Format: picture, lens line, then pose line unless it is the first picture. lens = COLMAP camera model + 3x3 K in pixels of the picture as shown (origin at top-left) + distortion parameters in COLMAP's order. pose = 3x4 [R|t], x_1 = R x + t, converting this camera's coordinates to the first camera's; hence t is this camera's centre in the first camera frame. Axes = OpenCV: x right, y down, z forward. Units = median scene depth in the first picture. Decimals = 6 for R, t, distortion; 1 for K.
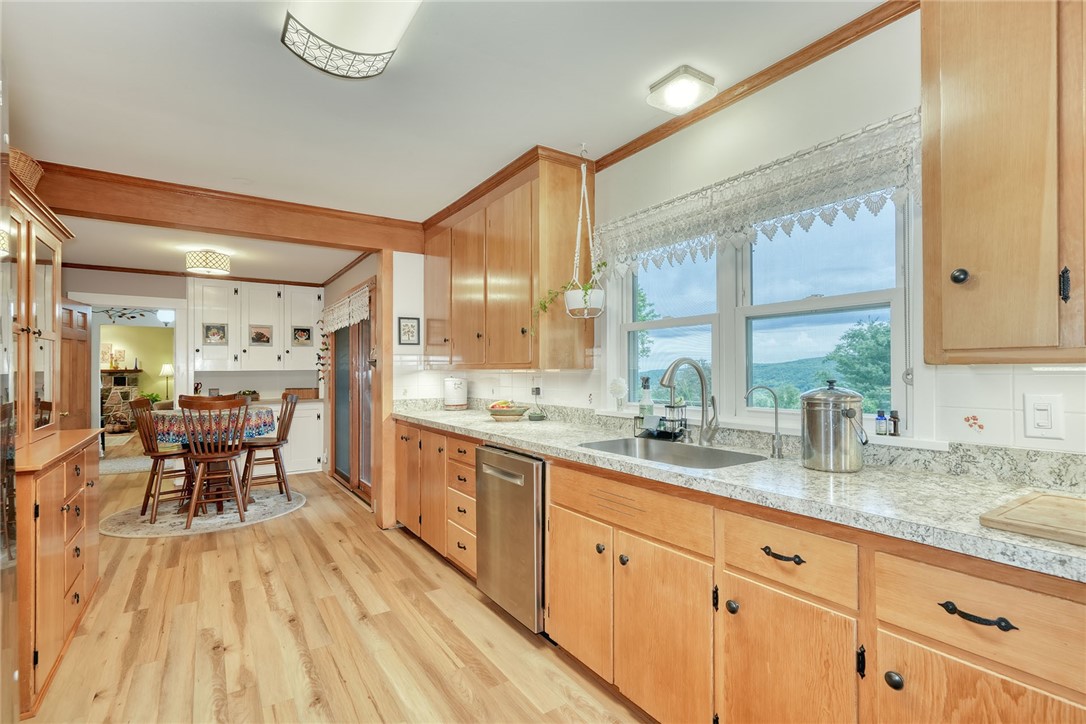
lens RADIAL K [[503.4, 0, 539.6], [0, 503.4, 367.3], [0, 0, 1]] dist [0.001007, 0.000722]
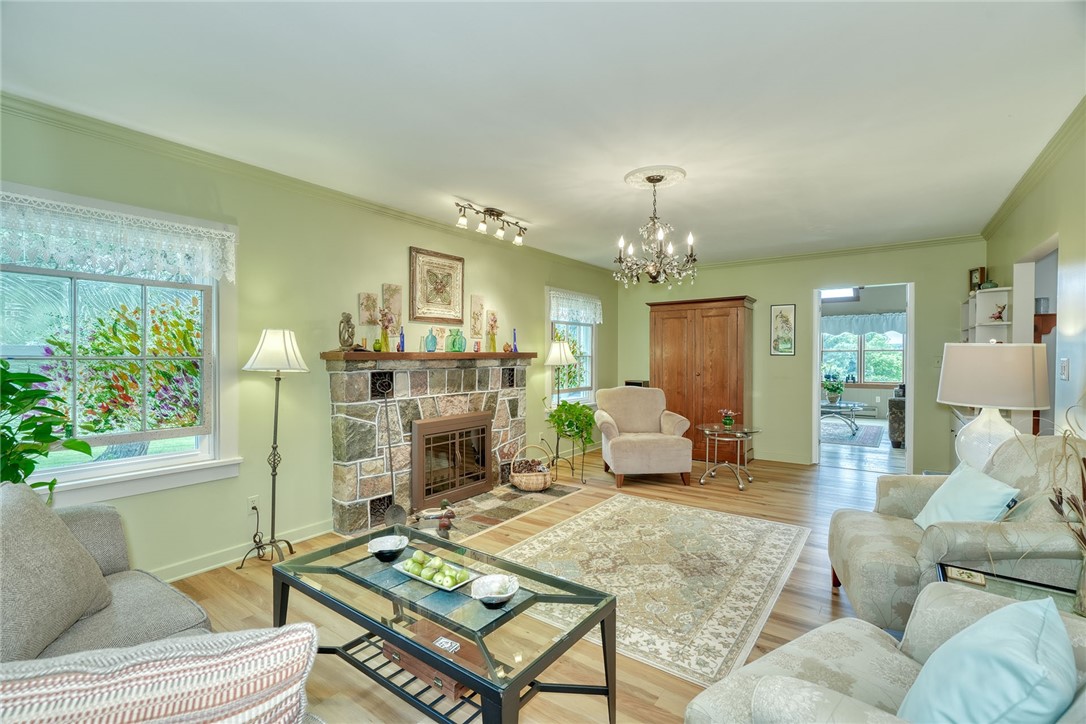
lens RADIAL K [[495.1, 0, 540.5], [0, 495.1, 361.3], [0, 0, 1]] dist [-0.000872, 0.000855]
pose [[0.943463, 0.003756, 0.331458, -1.653255], [-0.008310, 0.999890, 0.012324, 0.012321], [-0.331375, -0.014381, 0.943390, 0.974656]]
